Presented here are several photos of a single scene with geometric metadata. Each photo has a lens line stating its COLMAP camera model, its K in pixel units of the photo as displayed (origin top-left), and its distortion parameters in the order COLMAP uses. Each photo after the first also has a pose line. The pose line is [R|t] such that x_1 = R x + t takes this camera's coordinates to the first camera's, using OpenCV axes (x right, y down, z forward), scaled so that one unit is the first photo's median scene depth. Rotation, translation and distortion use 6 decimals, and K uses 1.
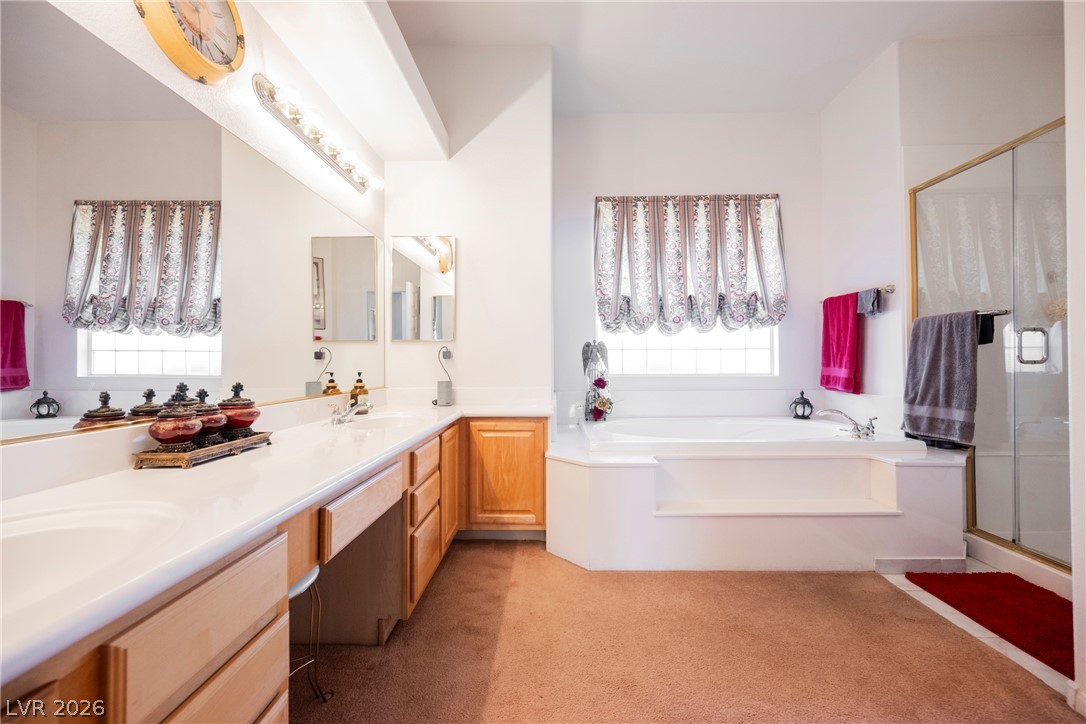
lens RADIAL K [[422.3, 0, 548.1], [0, 422.3, 358.9], [0, 0, 1]] dist [-0.002064, -0.000143]
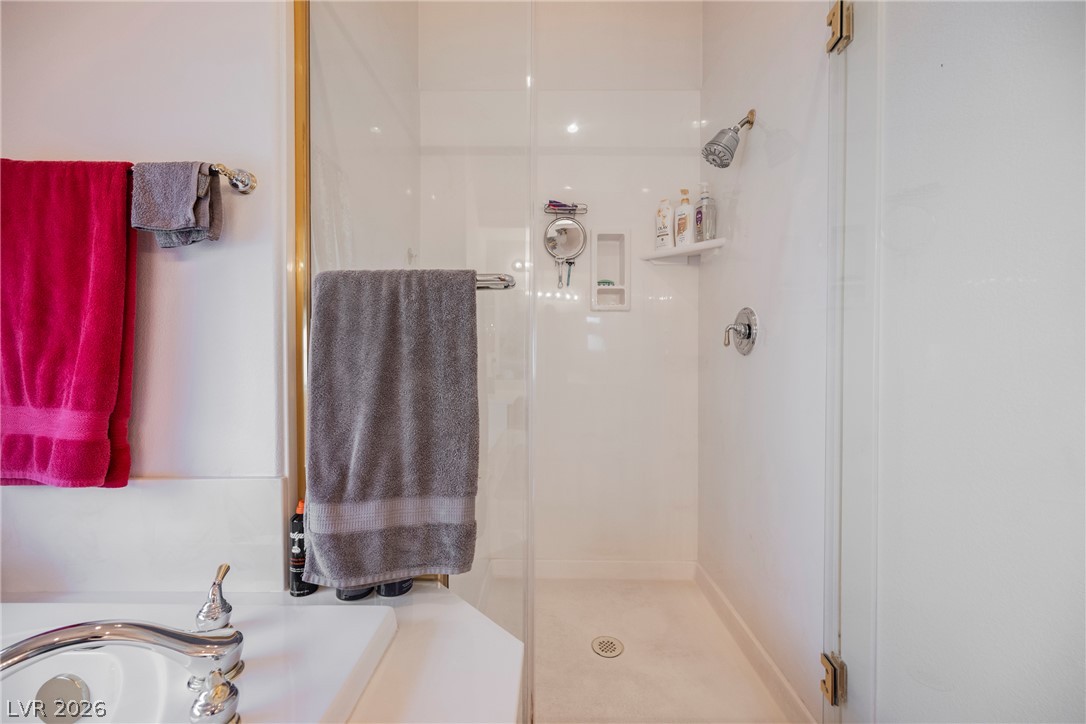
lens RADIAL K [[422.8, 0, 543.0], [0, 422.8, 362.0], [0, 0, 1]] dist [-0.003298, 0.000462]
pose [[-0.010506, 0.001658, 0.999943, 0.378505], [-0.006216, 0.999979, -0.001723, -0.010834], [-0.999925, -0.006233, -0.010496, 0.628682]]
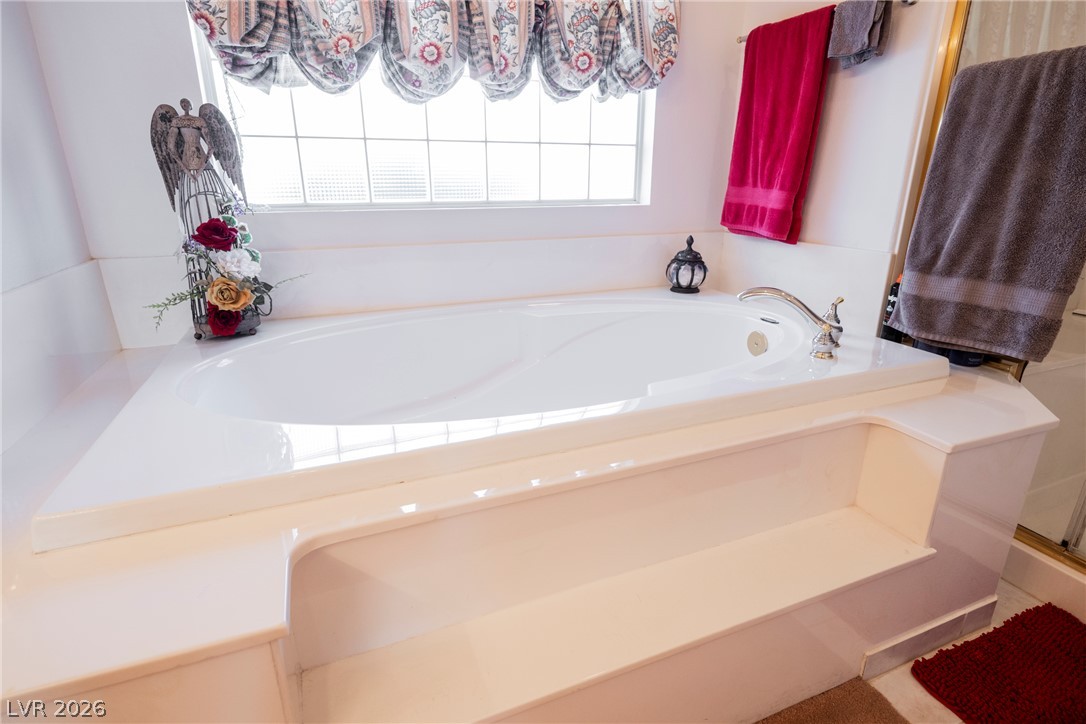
lens RADIAL K [[546.6, 0, 547.8], [0, 546.6, 359.8], [0, 0, 1]] dist [-0.001526, 0.000112]
pose [[0.921190, -0.116685, 0.371206, 0.193518], [-0.010339, 0.946303, 0.323116, 0.006969], [-0.388976, -0.301489, 0.870518, 0.467584]]
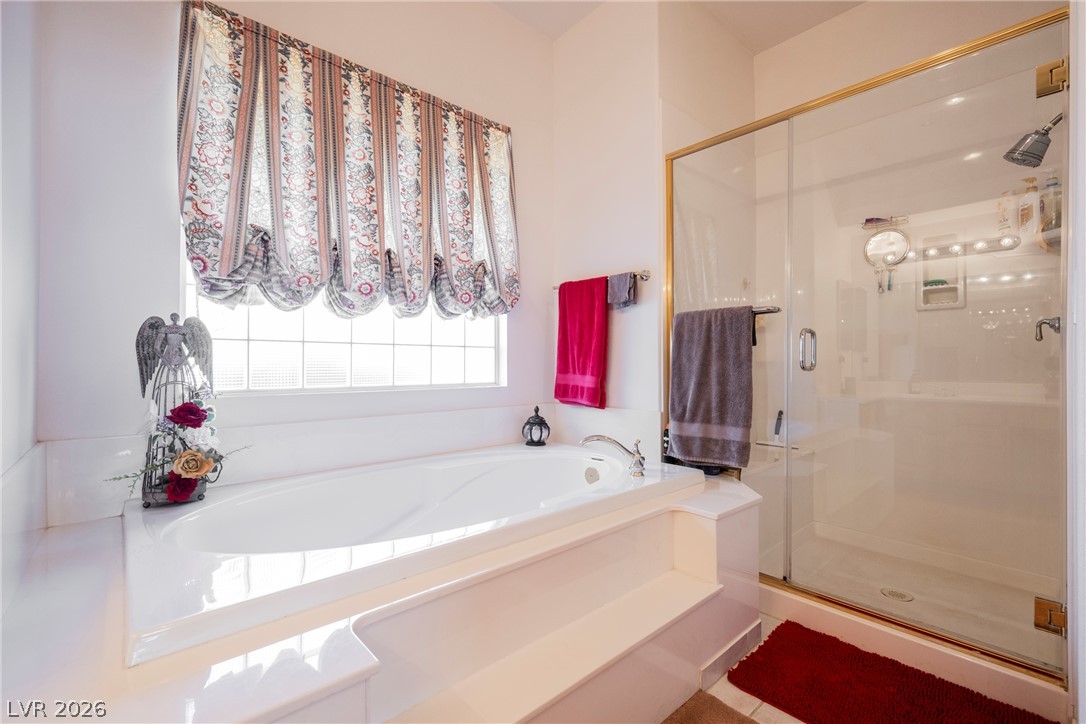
lens RADIAL K [[469.0, 0, 545.1], [0, 469.0, 360.6], [0, 0, 1]] dist [-0.002007, -0.000287]
pose [[0.732436, 0.012481, 0.680722, 0.064051], [-0.010787, 0.999919, -0.006728, 0.001980], [-0.680750, -0.002415, 0.732511, 0.406241]]
